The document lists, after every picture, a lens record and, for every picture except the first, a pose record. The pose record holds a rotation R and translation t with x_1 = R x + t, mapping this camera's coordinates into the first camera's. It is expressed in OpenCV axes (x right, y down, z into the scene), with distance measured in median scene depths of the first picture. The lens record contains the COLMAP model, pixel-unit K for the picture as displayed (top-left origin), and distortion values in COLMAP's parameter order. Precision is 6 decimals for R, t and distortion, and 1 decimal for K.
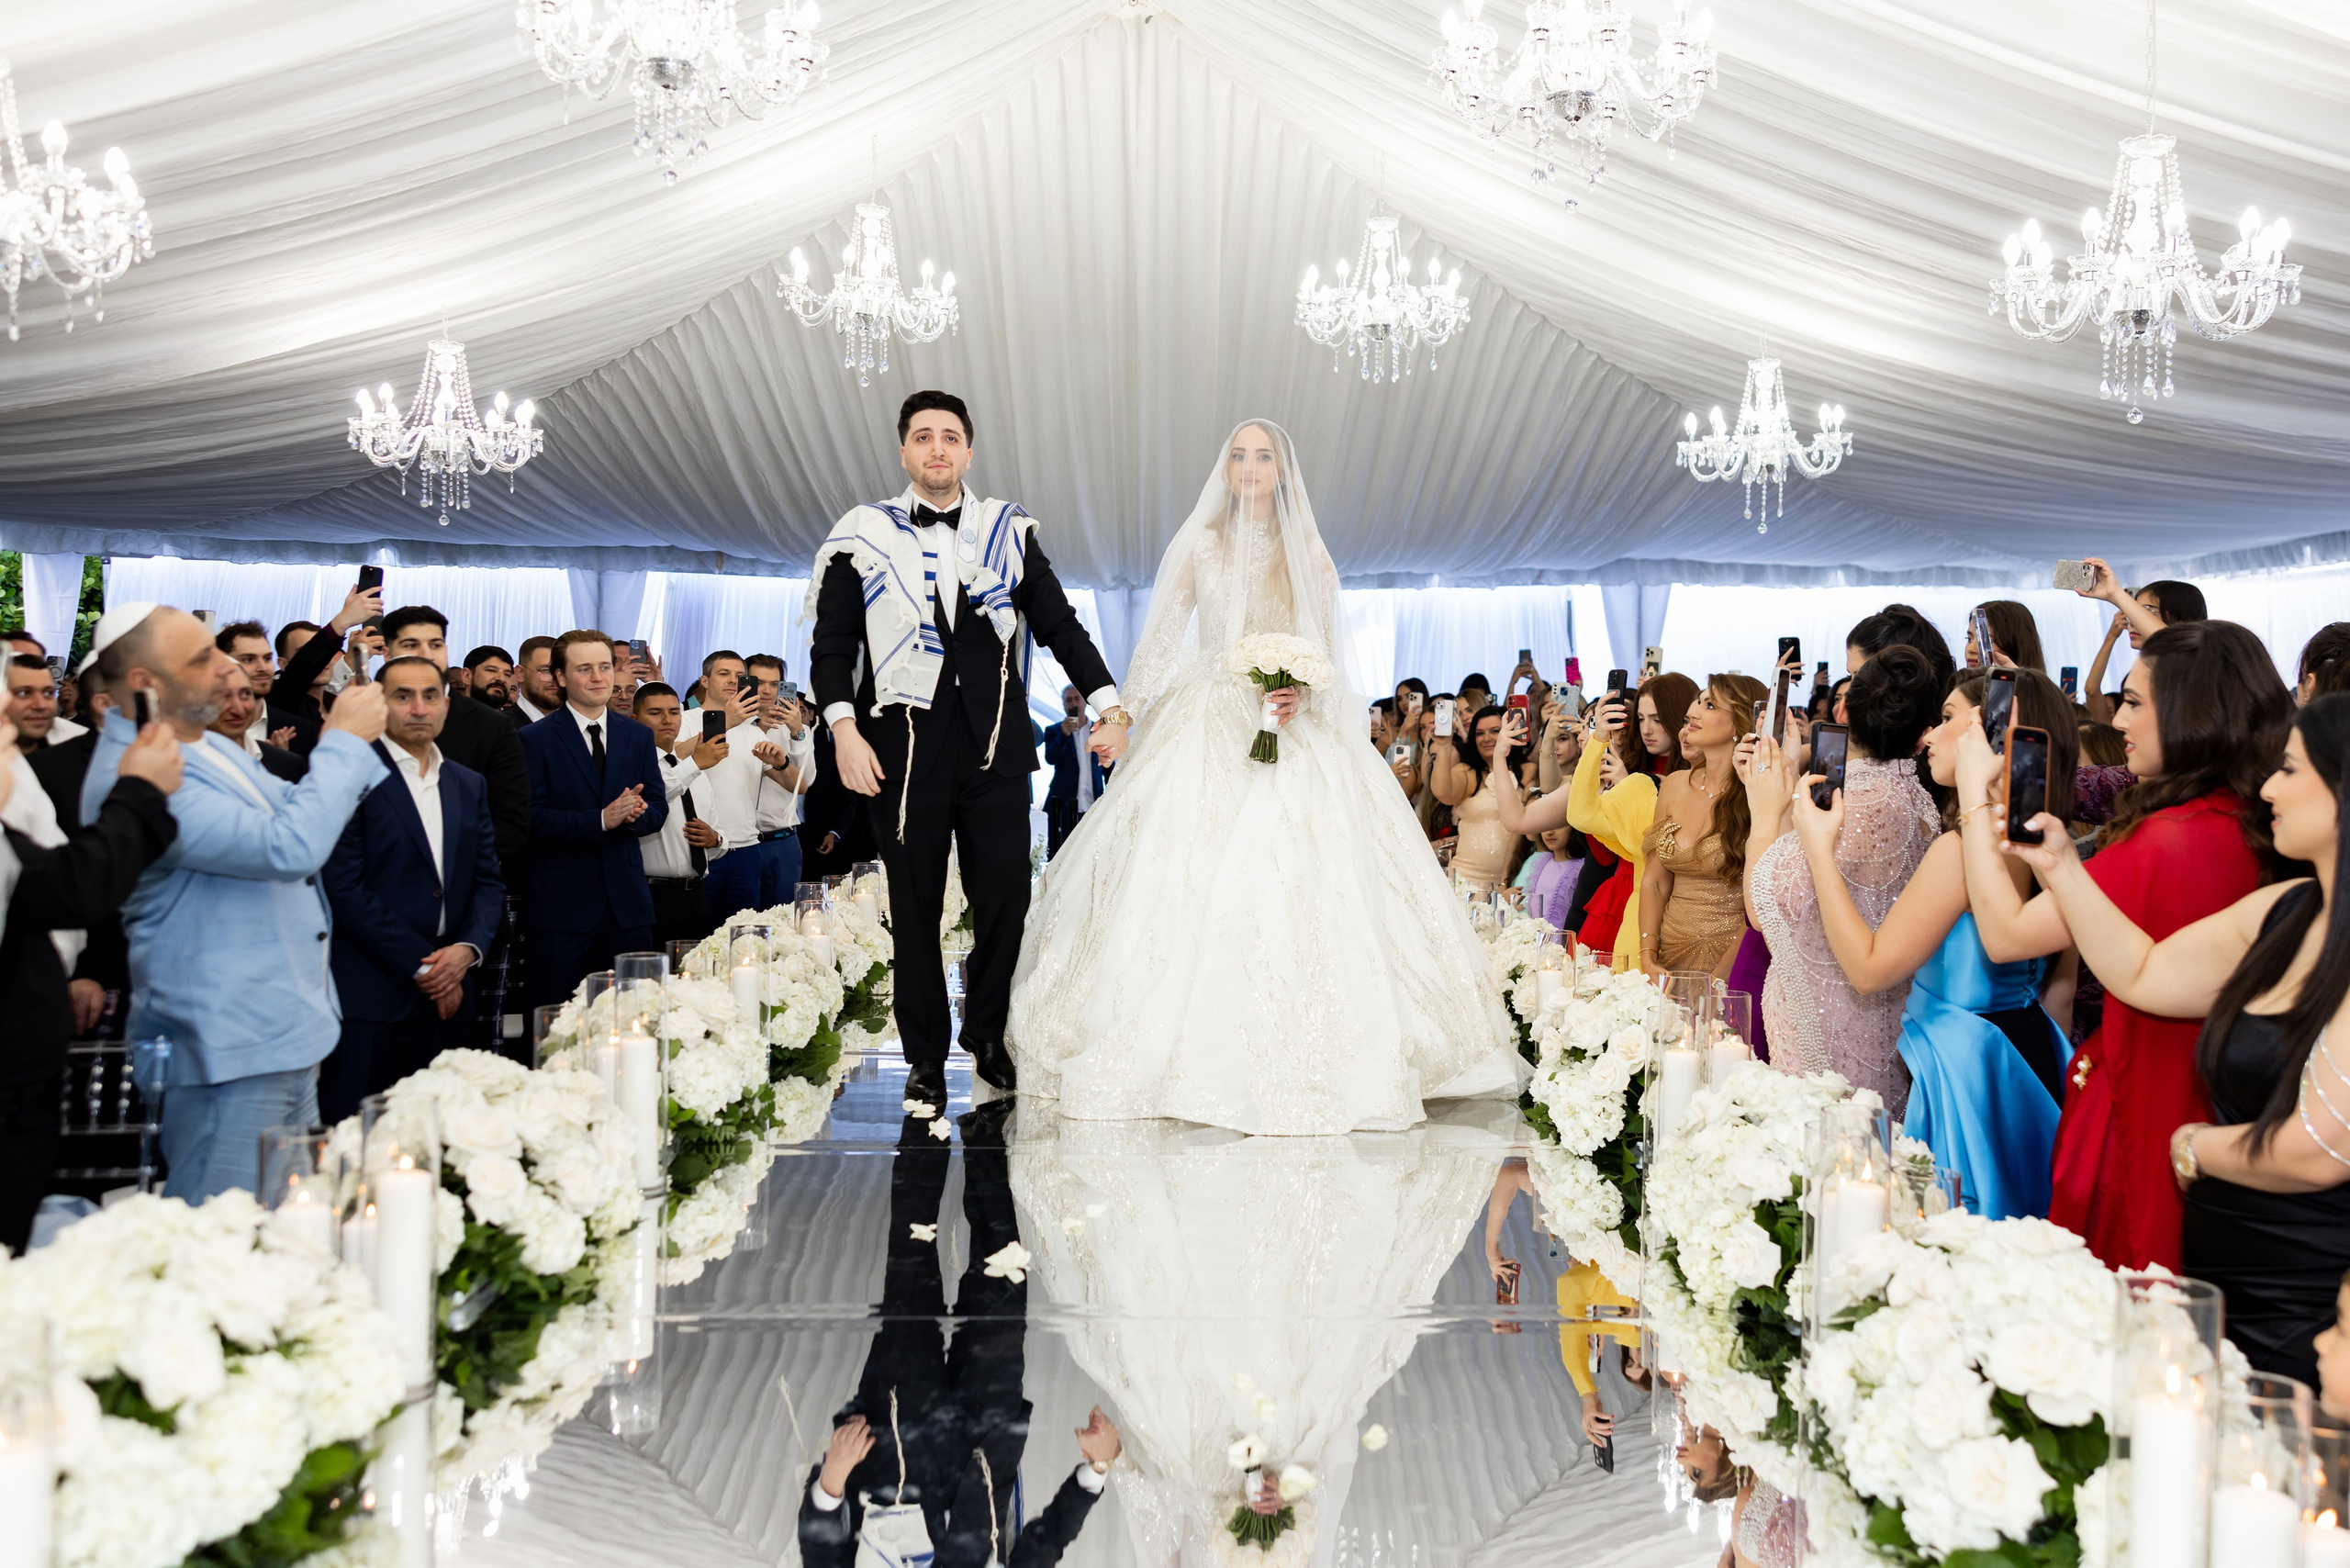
lens RADIAL K [[1969.6, 0, 1280.9], [0, 1969.6, 778.8], [0, 0, 1]] dist [0.022825, -0.027120]
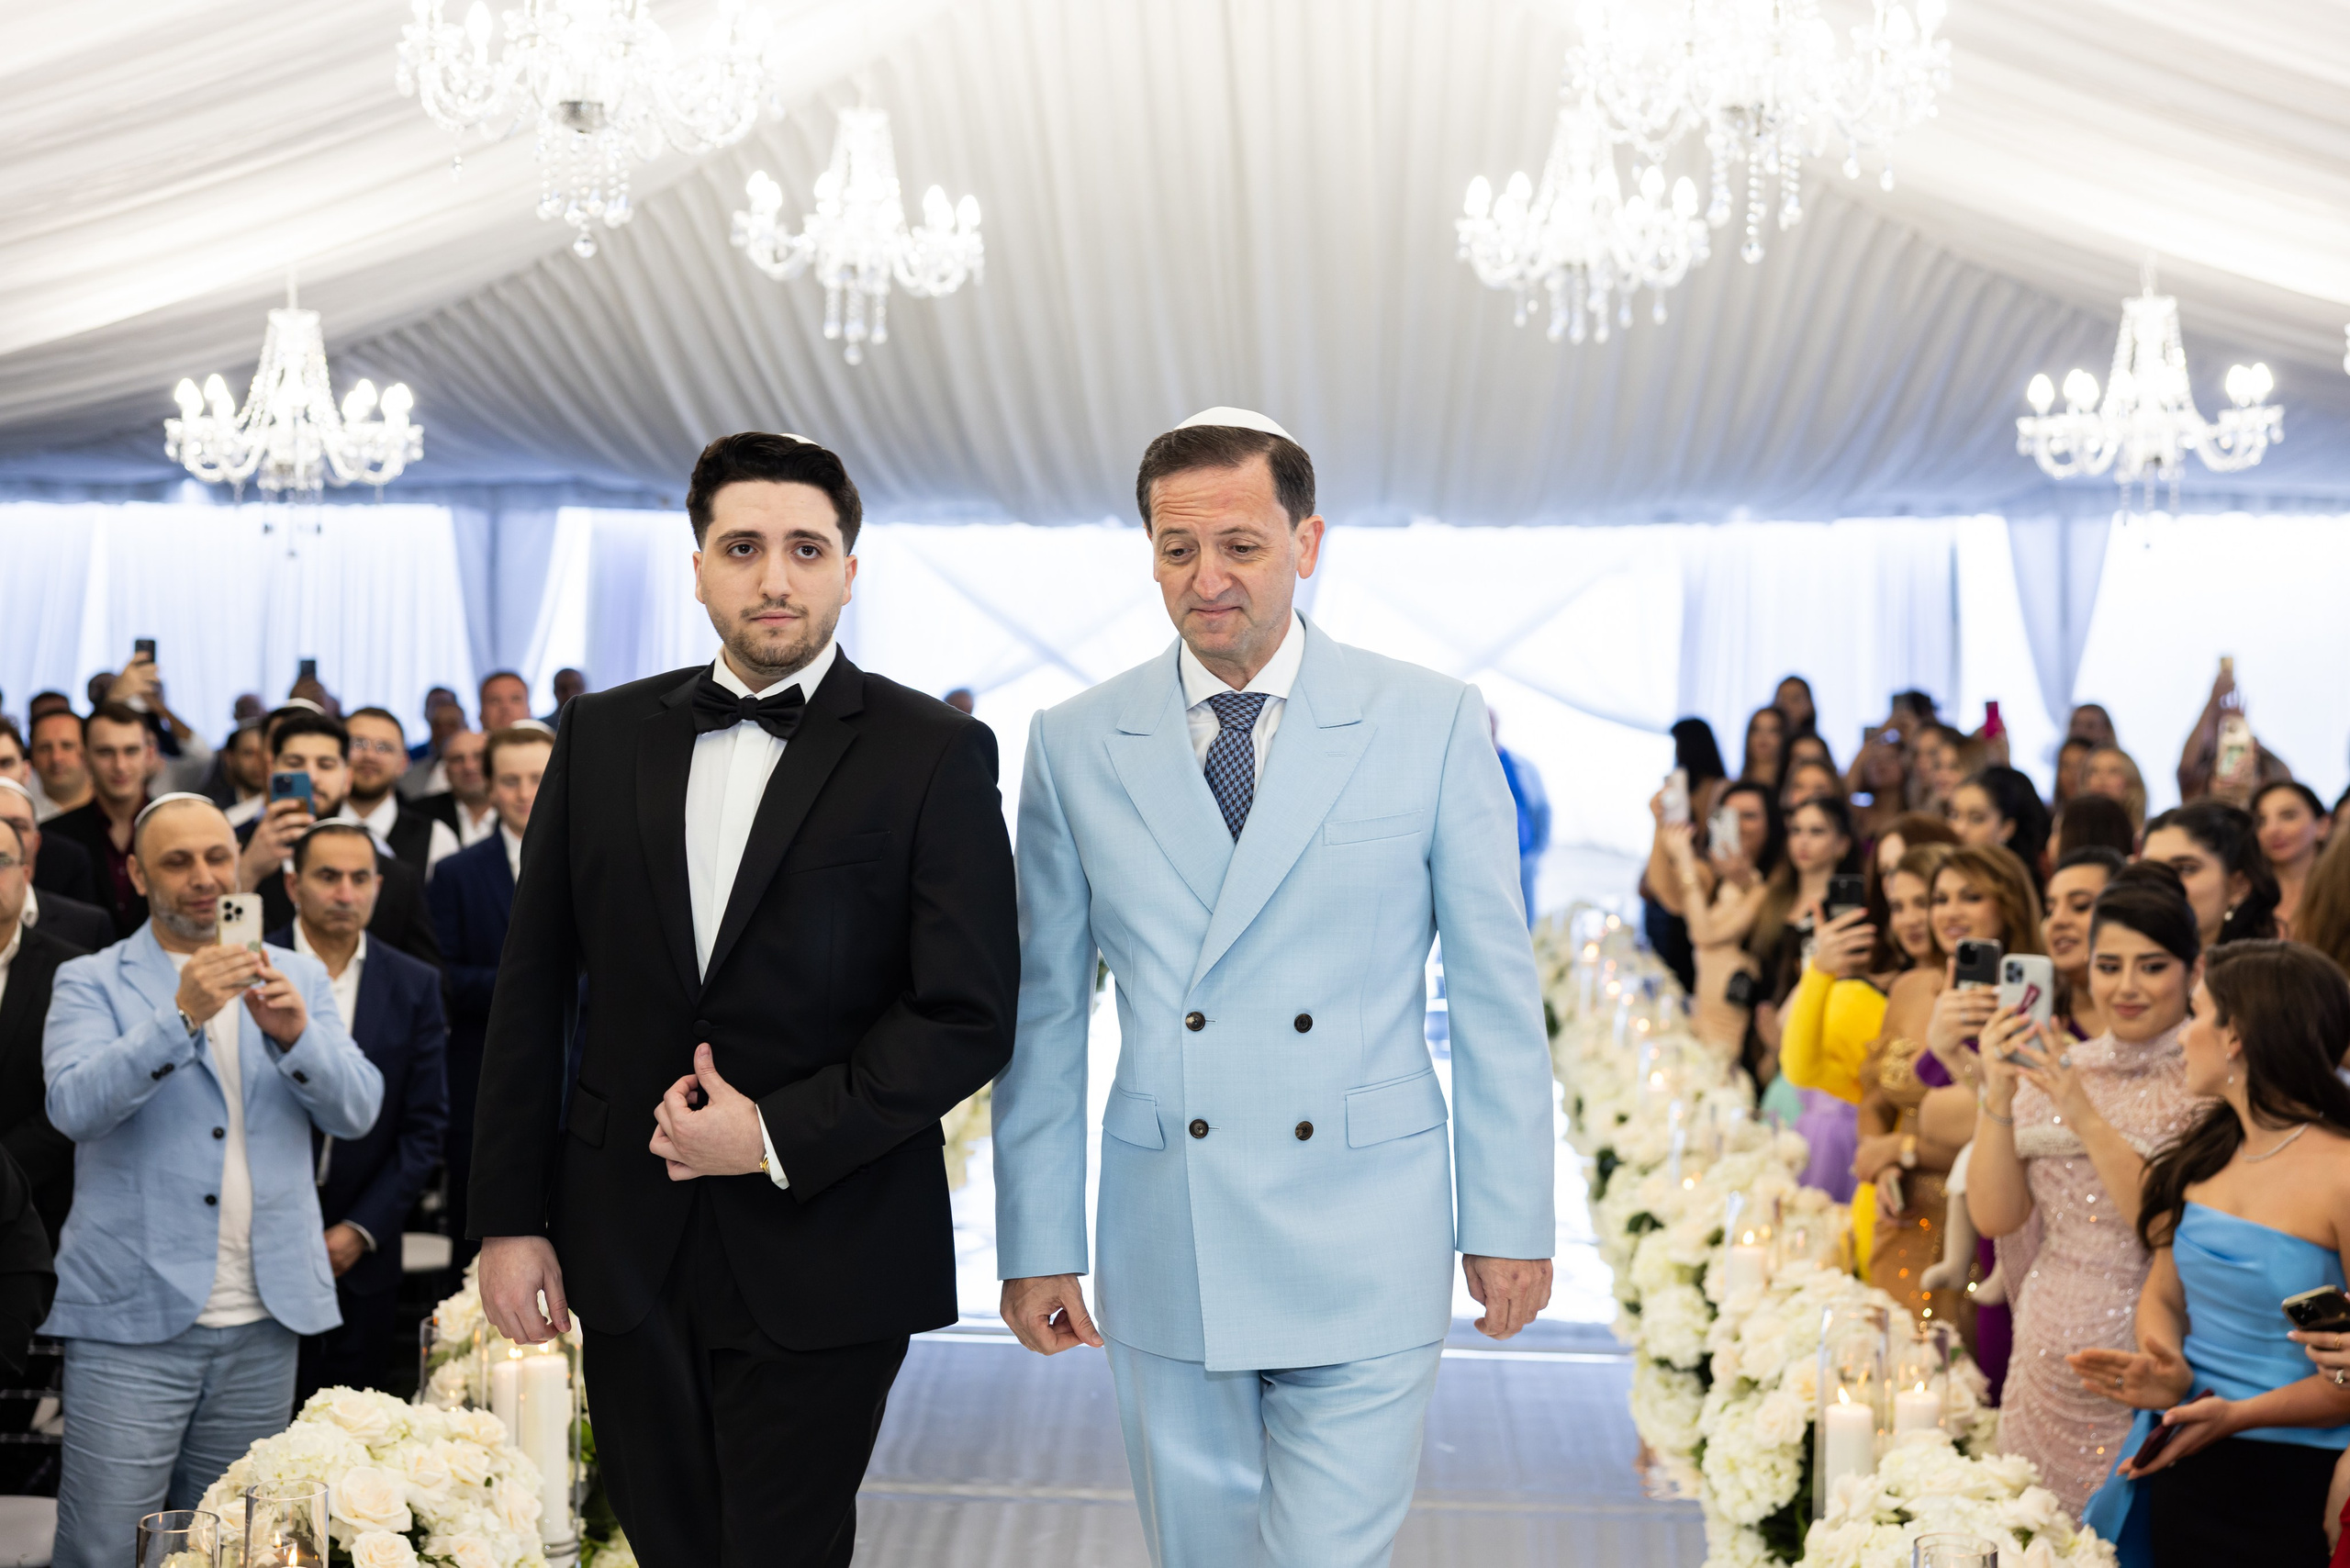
lens RADIAL K [[3144.6, 0, 1185.0], [0, 3144.6, 785.2], [0, 0, 1]] dist [0.033034, 0.000000]
pose [[0.993354, 0.004064, -0.115026, 0.073895], [-0.002753, 0.999929, 0.011557, -0.103917], [0.115065, -0.011163, 0.993295, -0.223667]]
